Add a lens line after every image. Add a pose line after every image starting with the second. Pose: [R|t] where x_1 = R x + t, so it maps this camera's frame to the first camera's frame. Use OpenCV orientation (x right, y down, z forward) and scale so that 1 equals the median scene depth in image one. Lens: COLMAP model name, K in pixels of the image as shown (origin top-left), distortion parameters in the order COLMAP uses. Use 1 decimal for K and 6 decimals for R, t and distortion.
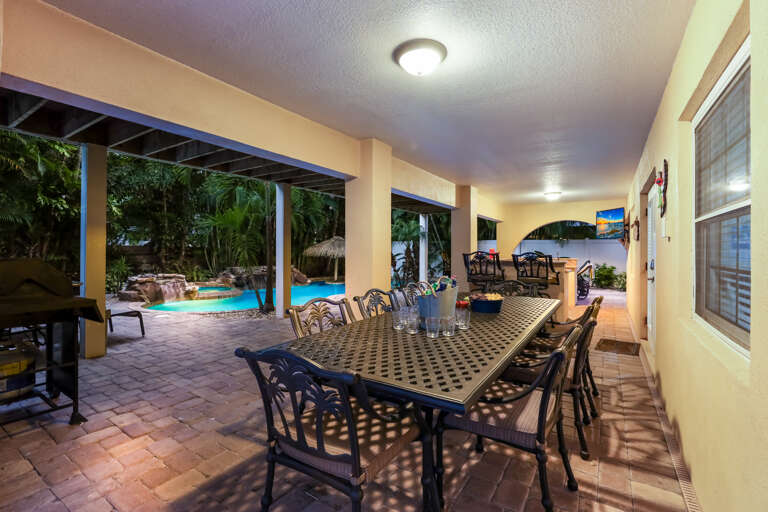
lens RADIAL K [[337.2, 0, 383.1], [0, 337.2, 254.6], [0, 0, 1]] dist [-0.022191, 0.002853]
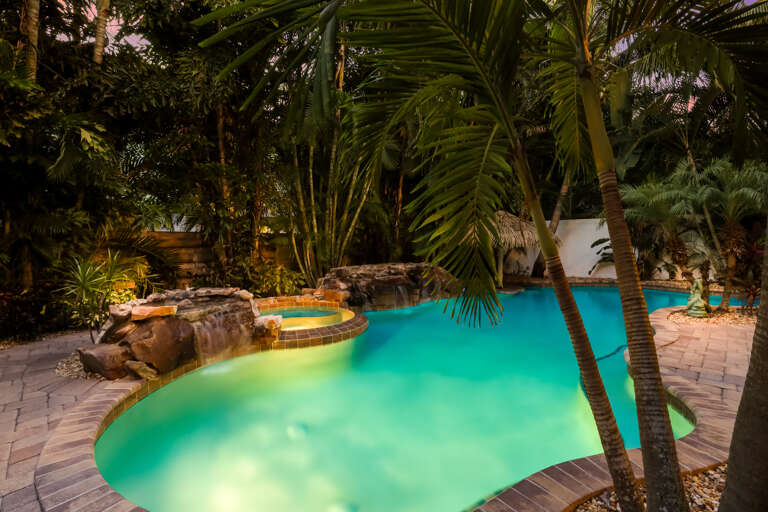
lens RADIAL K [[337.2, 0, 385.6], [0, 337.2, 255.9], [0, 0, 1]] dist [-0.022191, 0.002853]
pose [[0.975178, -0.007845, -0.221282, -0.279028], [0.015598, 0.999323, 0.033313, 0.001573], [0.220871, -0.035937, 0.974641, 0.526993]]
